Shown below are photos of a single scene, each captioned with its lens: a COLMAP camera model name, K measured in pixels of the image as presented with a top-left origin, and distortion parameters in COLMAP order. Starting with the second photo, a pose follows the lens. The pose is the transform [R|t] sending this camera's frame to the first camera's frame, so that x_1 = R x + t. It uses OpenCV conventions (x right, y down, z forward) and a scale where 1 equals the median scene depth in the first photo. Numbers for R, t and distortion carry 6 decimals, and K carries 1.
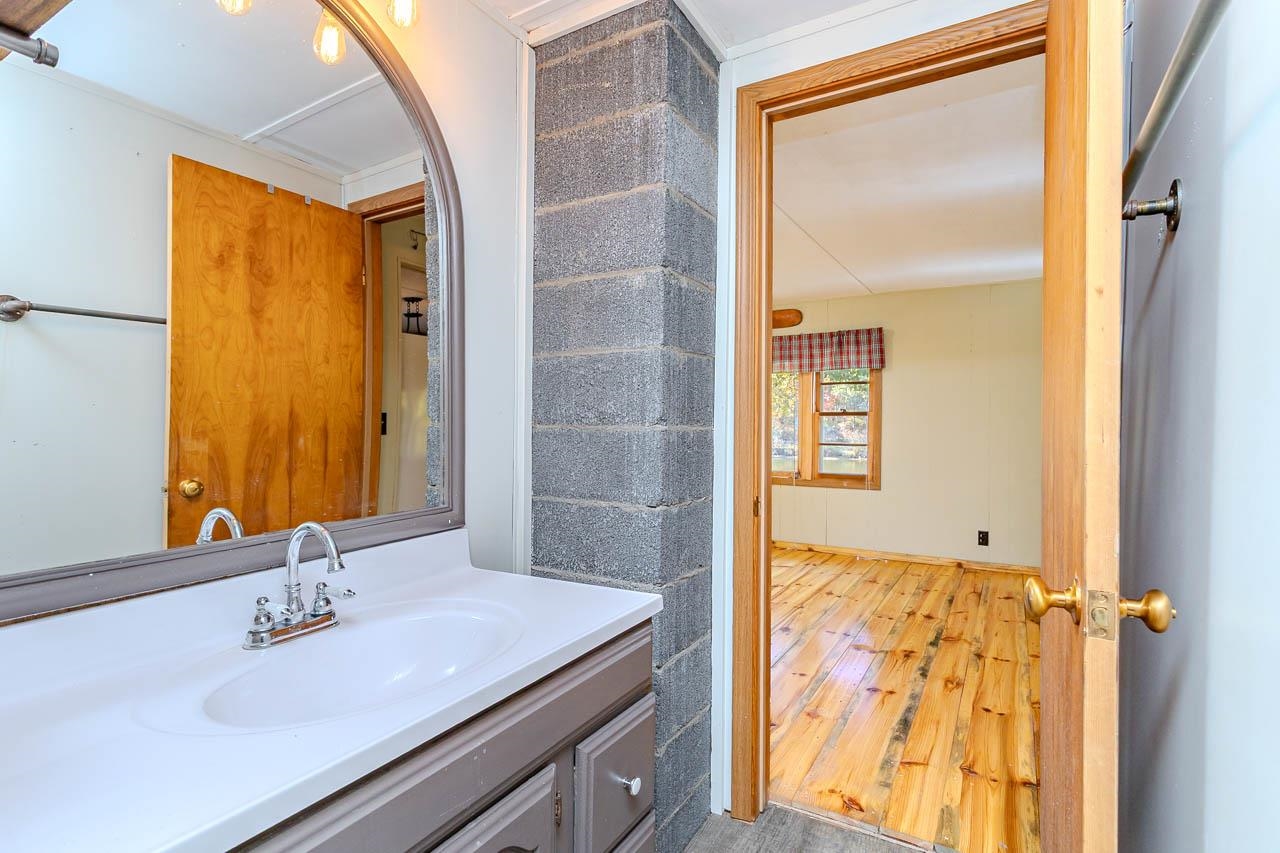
lens RADIAL K [[608.3, 0, 641.7], [0, 608.3, 428.1], [0, 0, 1]] dist [-0.002164, 0.000799]
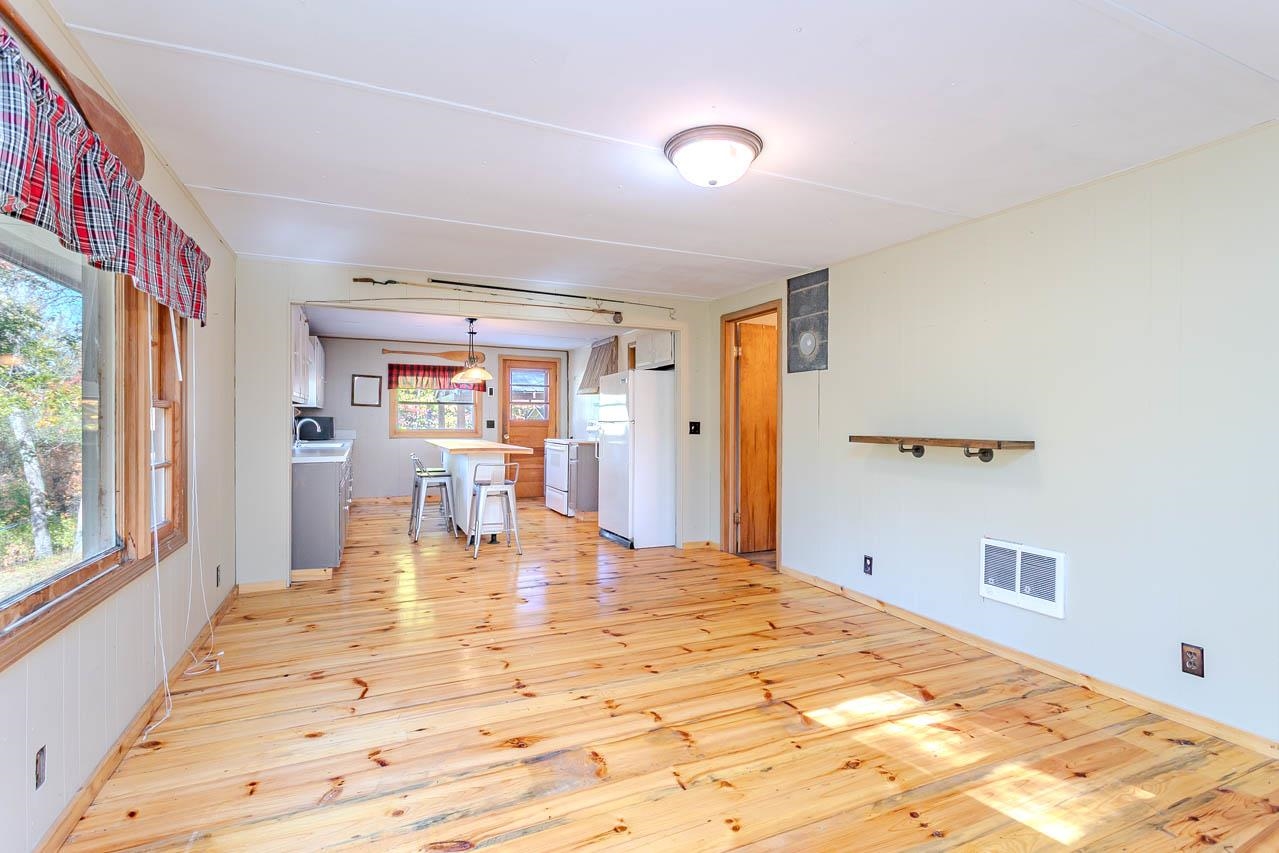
lens RADIAL K [[607.8, 0, 634.7], [0, 607.8, 420.9], [0, 0, 1]] dist [-0.002164, 0.000799]
pose [[-0.820494, -0.004253, 0.571640, -0.263082], [-0.002352, 0.999989, 0.004064, -0.012707], [-0.571651, 0.001990, -0.820495, 1.206492]]
